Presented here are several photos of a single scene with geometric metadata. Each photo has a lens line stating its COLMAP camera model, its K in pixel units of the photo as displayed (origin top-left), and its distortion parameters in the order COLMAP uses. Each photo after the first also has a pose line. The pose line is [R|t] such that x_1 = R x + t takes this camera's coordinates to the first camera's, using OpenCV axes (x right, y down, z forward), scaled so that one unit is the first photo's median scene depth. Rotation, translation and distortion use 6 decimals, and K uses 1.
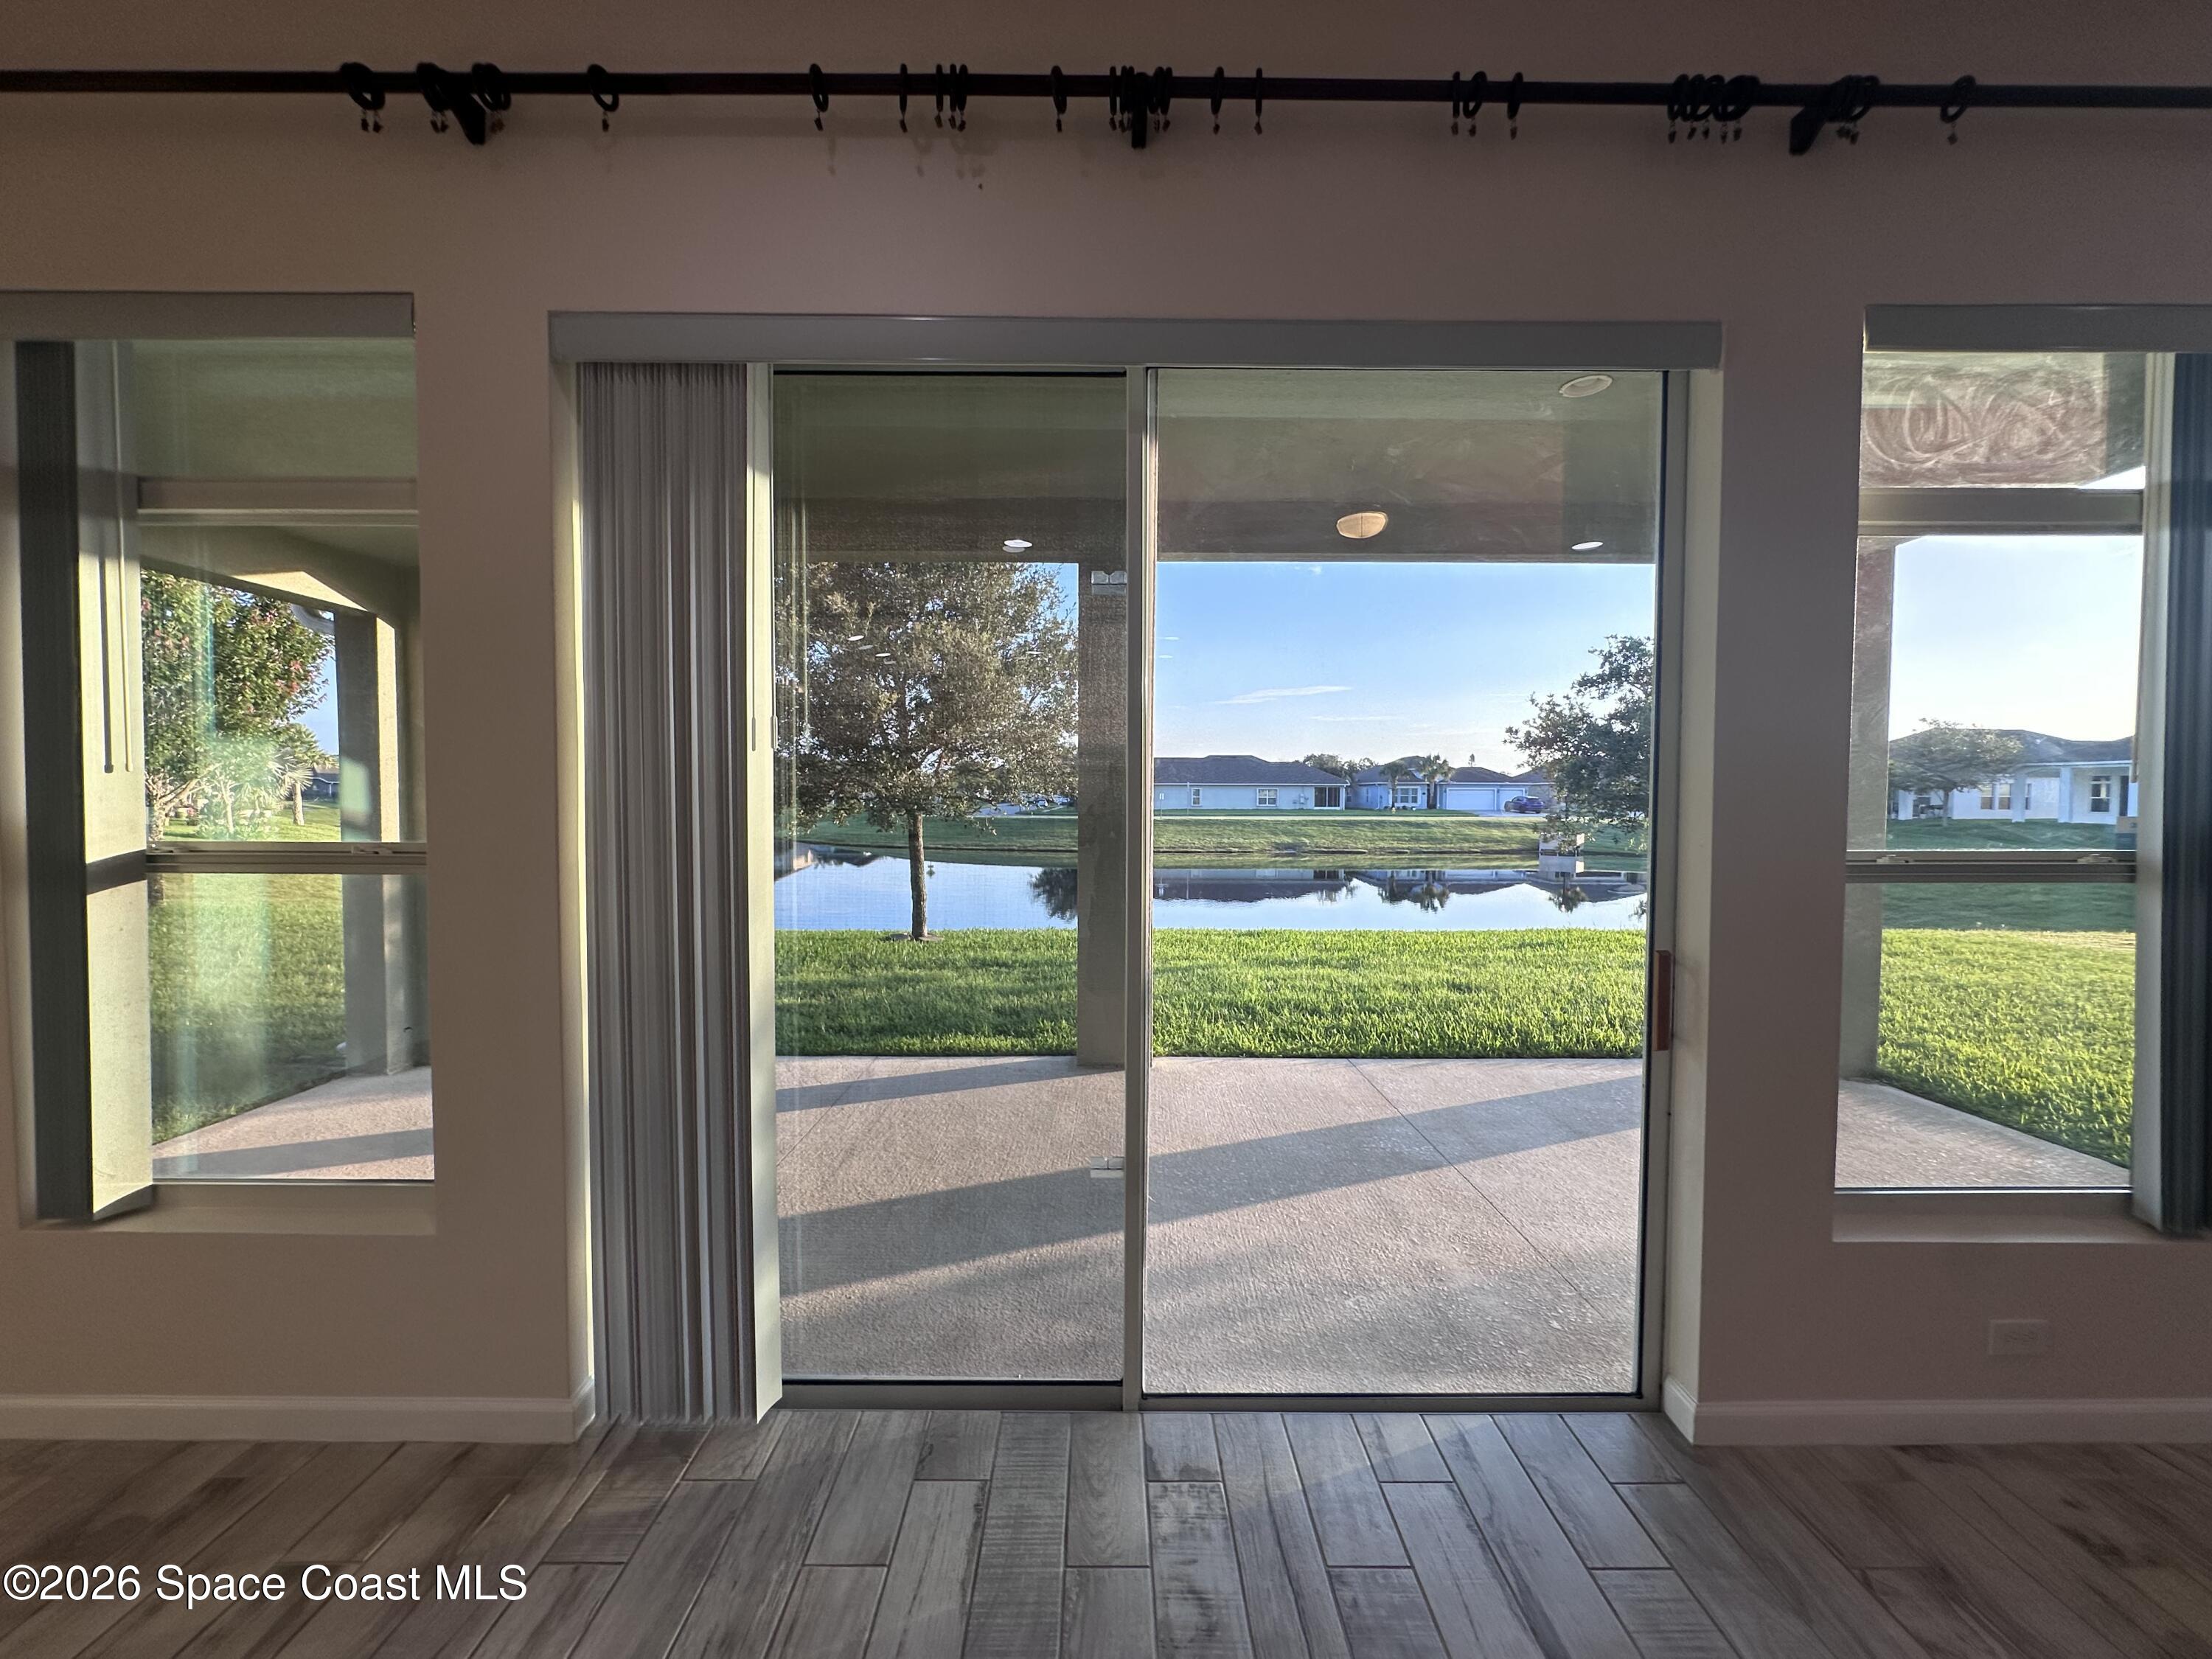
lens RADIAL K [[881.7, 0, 1106.0], [0, 881.7, 829.5], [0, 0, 1]] dist [-0.000328, 0.000193]
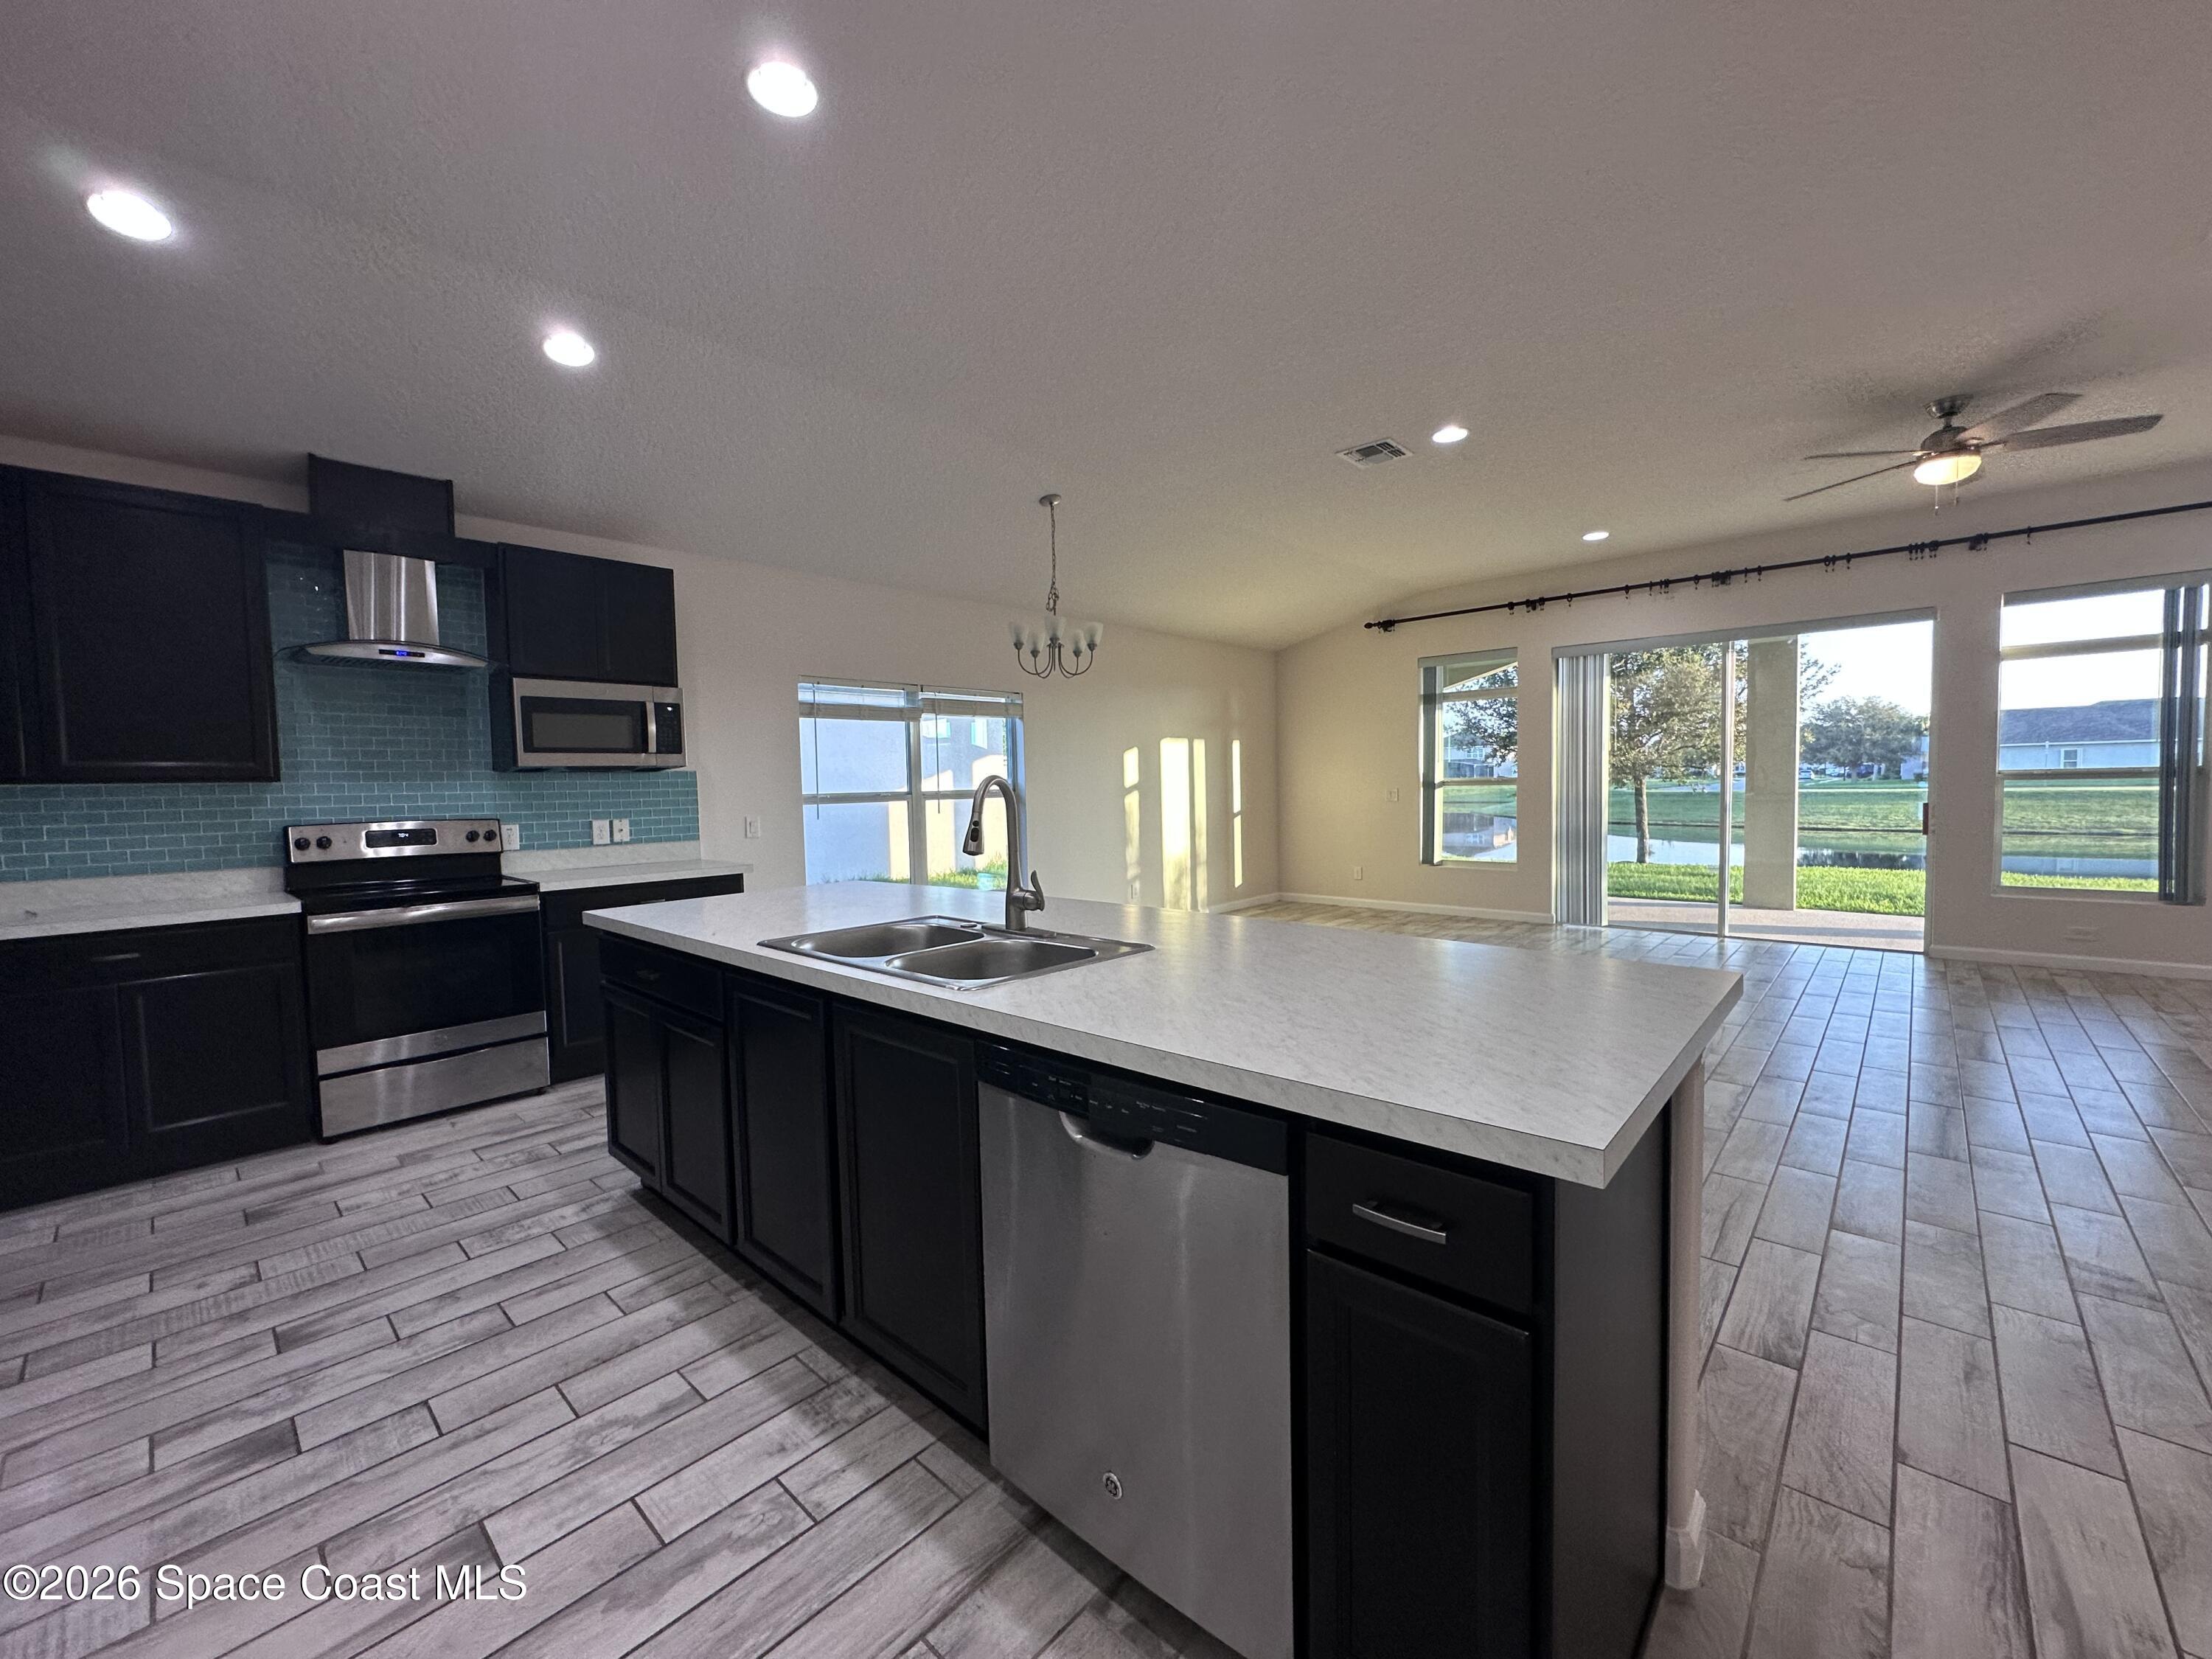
lens RADIAL K [[883.0, 0, 1105.3], [0, 883.0, 827.6], [0, 0, 1]] dist [-0.005170, 0.001142]
pose [[0.731437, 0.017011, -0.681697, 0.214032], [-0.002381, 0.999746, 0.022393, 0.055004], [0.681905, -0.014756, 0.731292, -1.101898]]
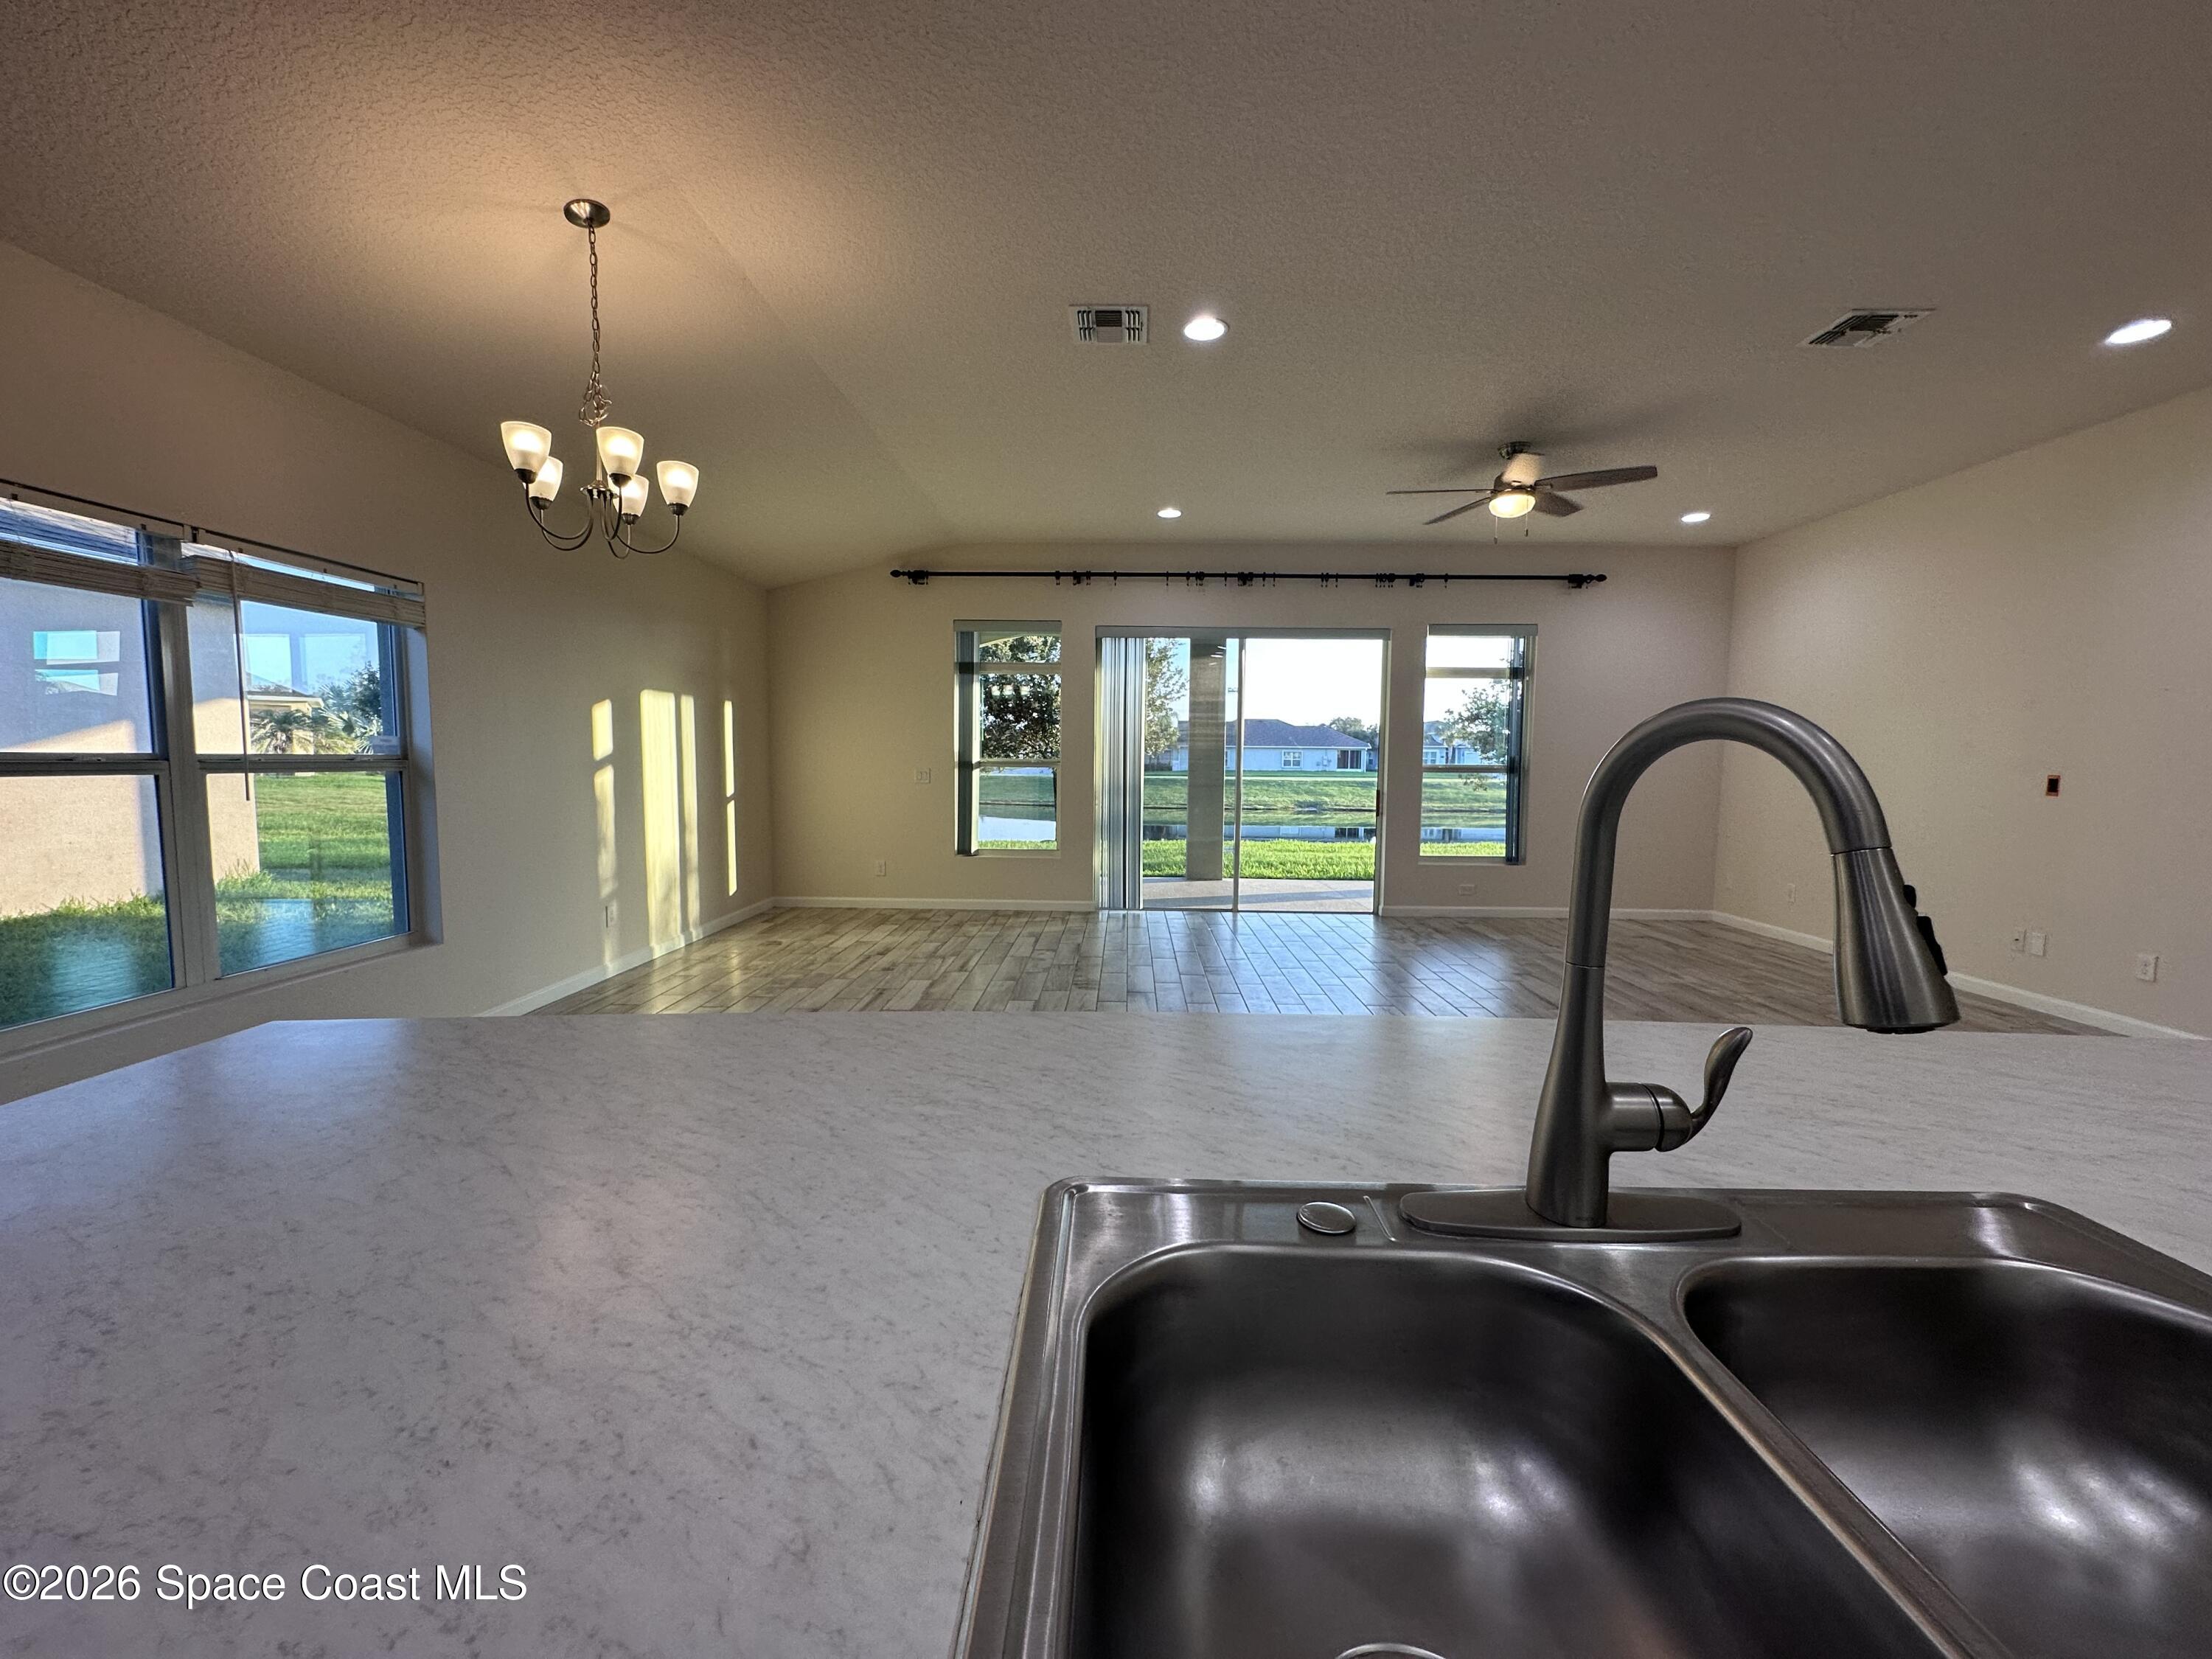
lens RADIAL K [[883.0, 0, 1105.3], [0, 883.0, 827.6], [0, 0, 1]] dist [-0.005170, 0.001142]
pose [[0.999571, 0.009318, -0.027771, -0.147336], [-0.008170, 0.999118, 0.041193, 0.052037], [0.028131, -0.040949, 0.998765, -0.960220]]
